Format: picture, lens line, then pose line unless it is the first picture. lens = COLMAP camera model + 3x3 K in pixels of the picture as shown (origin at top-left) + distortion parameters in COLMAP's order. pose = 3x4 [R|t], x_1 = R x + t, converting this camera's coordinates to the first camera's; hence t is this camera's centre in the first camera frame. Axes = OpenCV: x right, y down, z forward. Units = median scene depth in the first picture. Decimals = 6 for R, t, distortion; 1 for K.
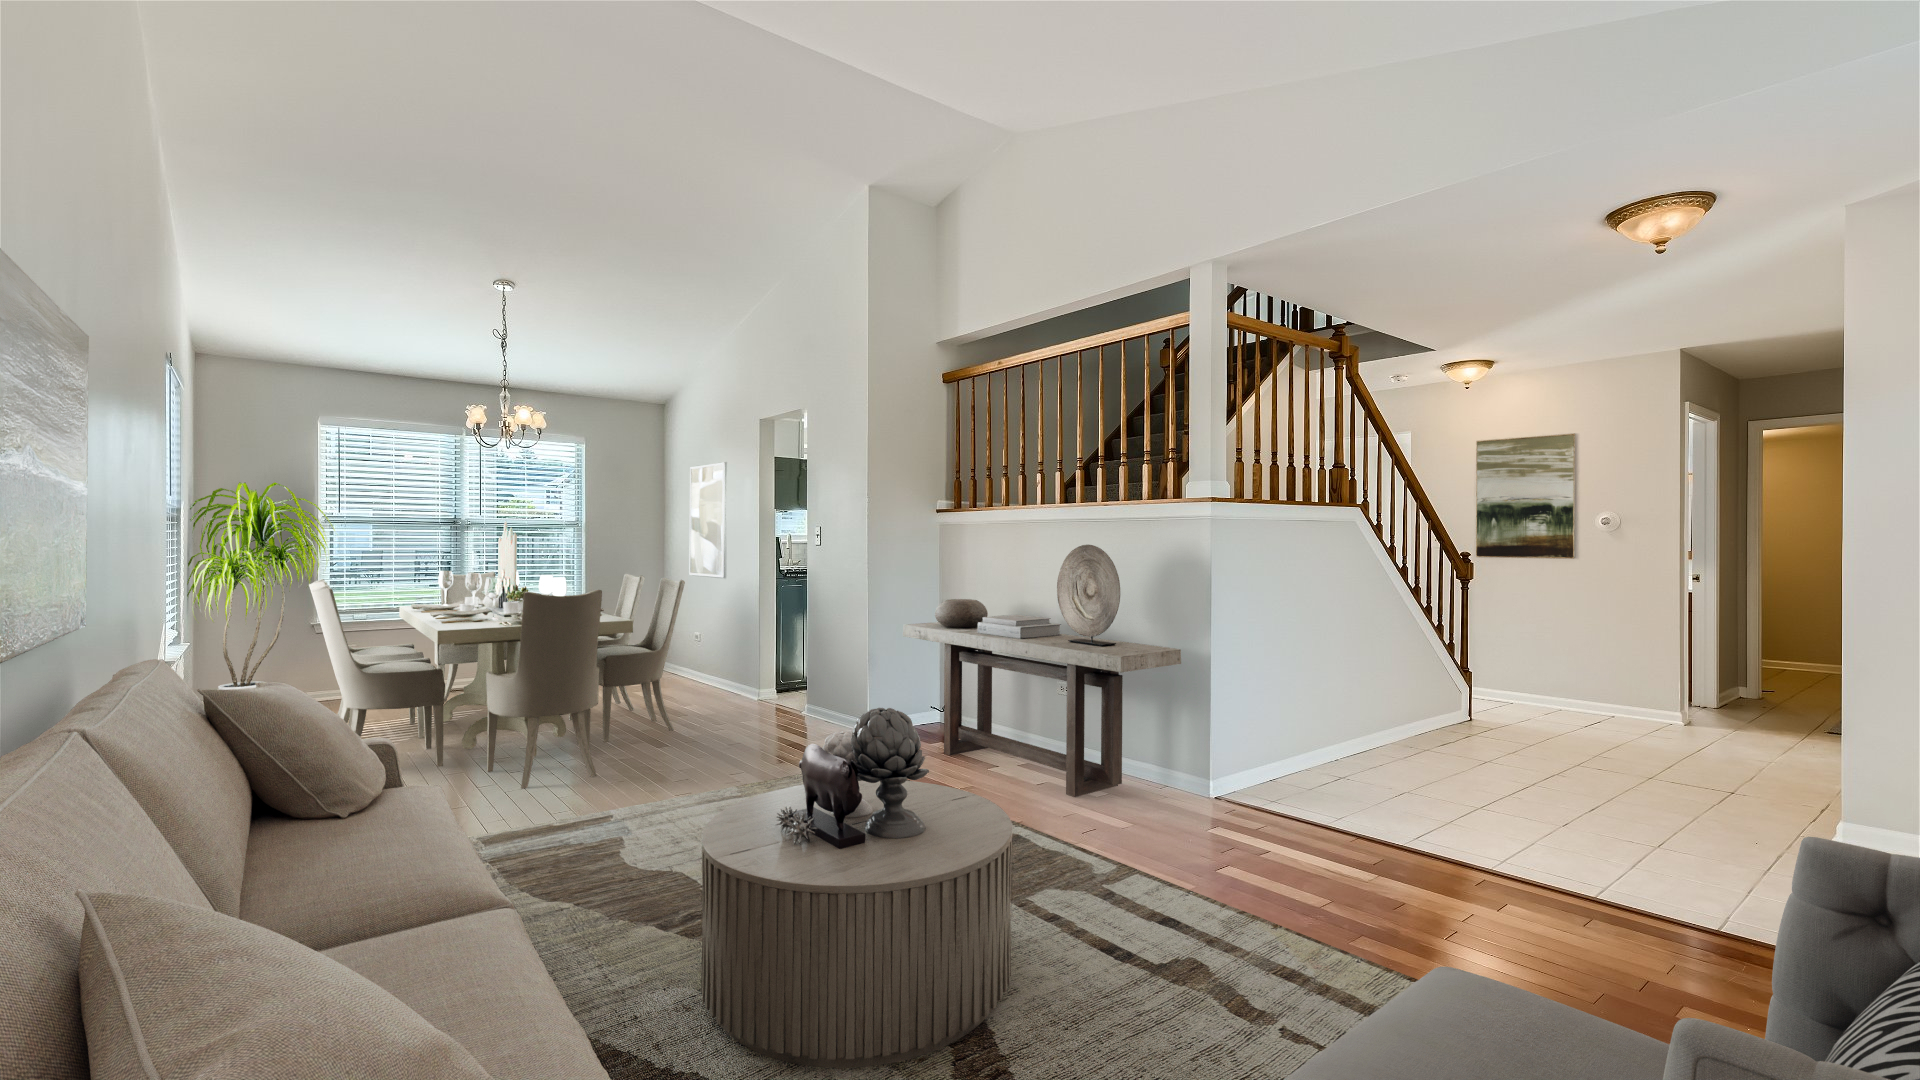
lens RADIAL K [[842.9, 0, 970.5], [0, 842.9, 552.7], [0, 0, 1]] dist [0.002530, -0.000019]
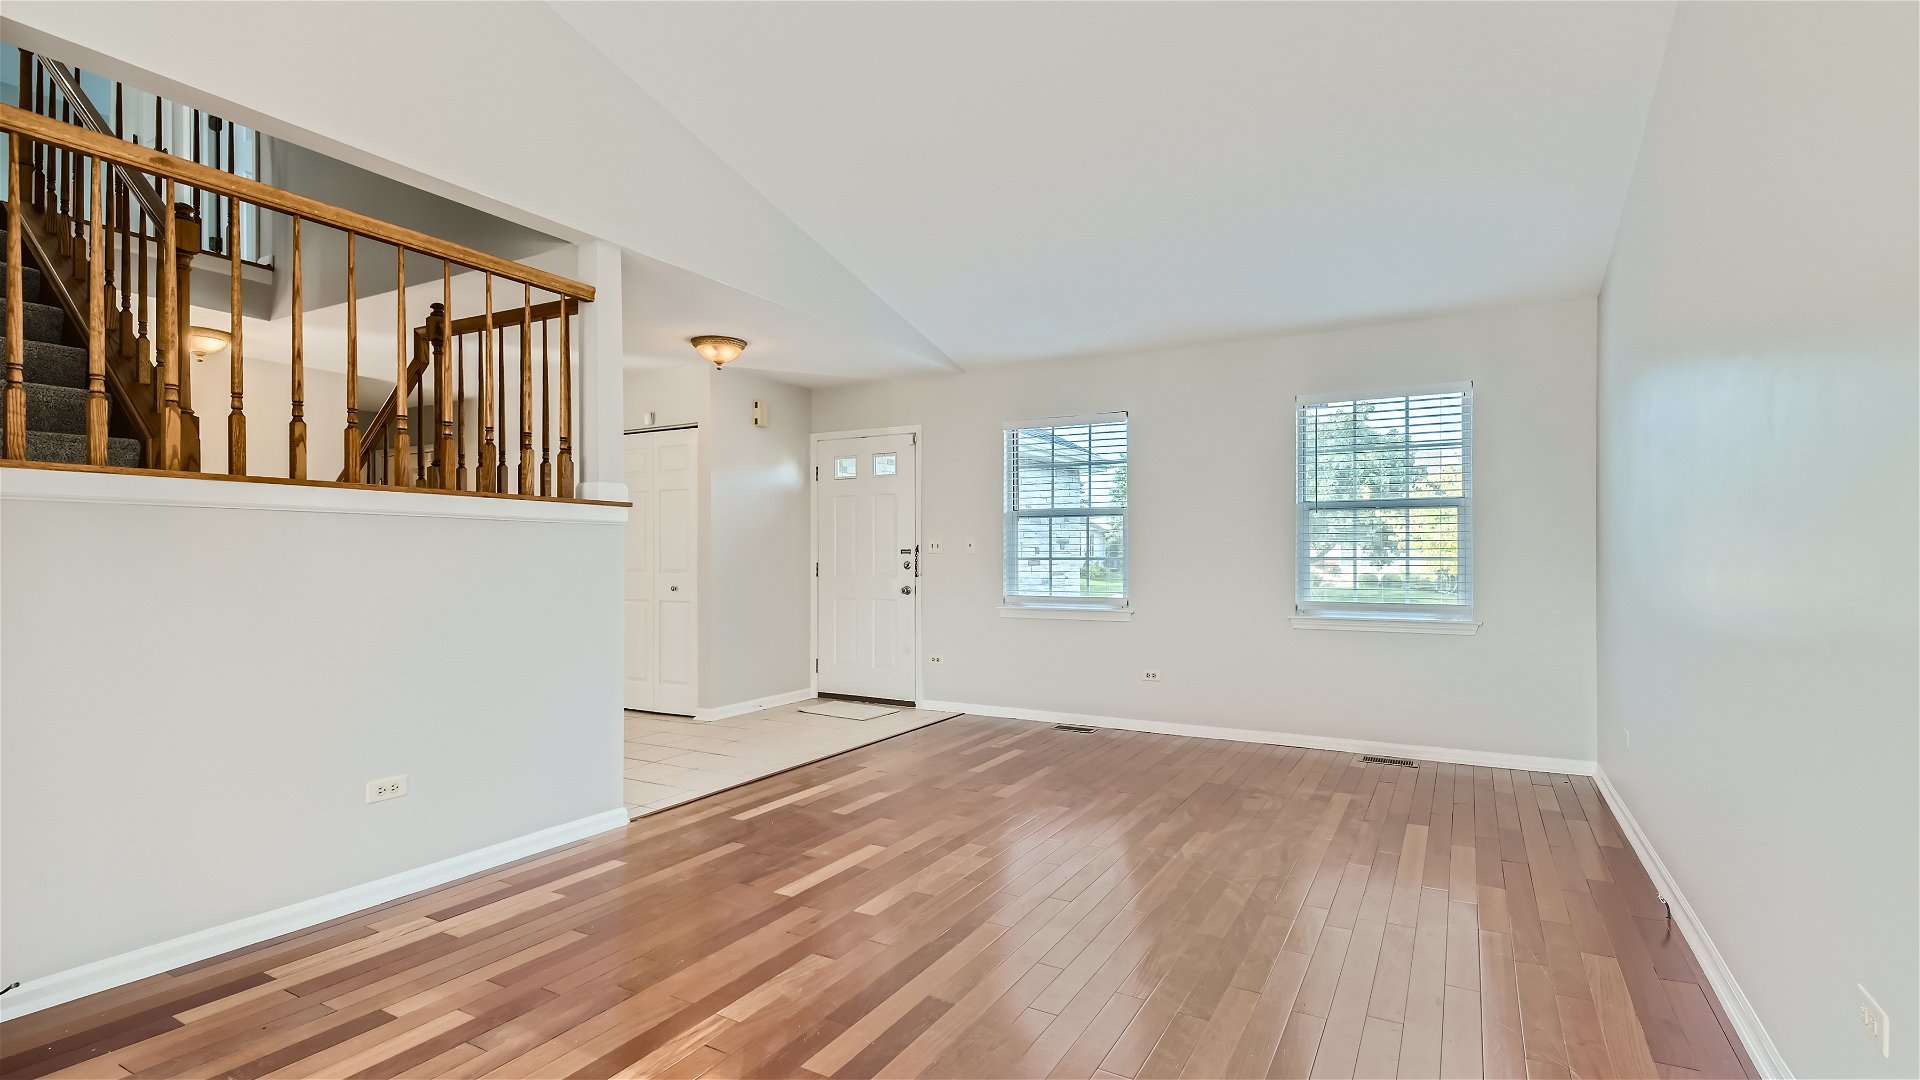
lens RADIAL K [[842.9, 0, 970.5], [0, 842.9, 552.7], [0, 0, 1]] dist [0.002530, -0.000019]
pose [[-0.364333, 0.000602, 0.931268, -0.831889], [0.005751, 0.999982, 0.001603, -0.010972], [-0.931251, 0.005940, -0.364330, 1.129631]]
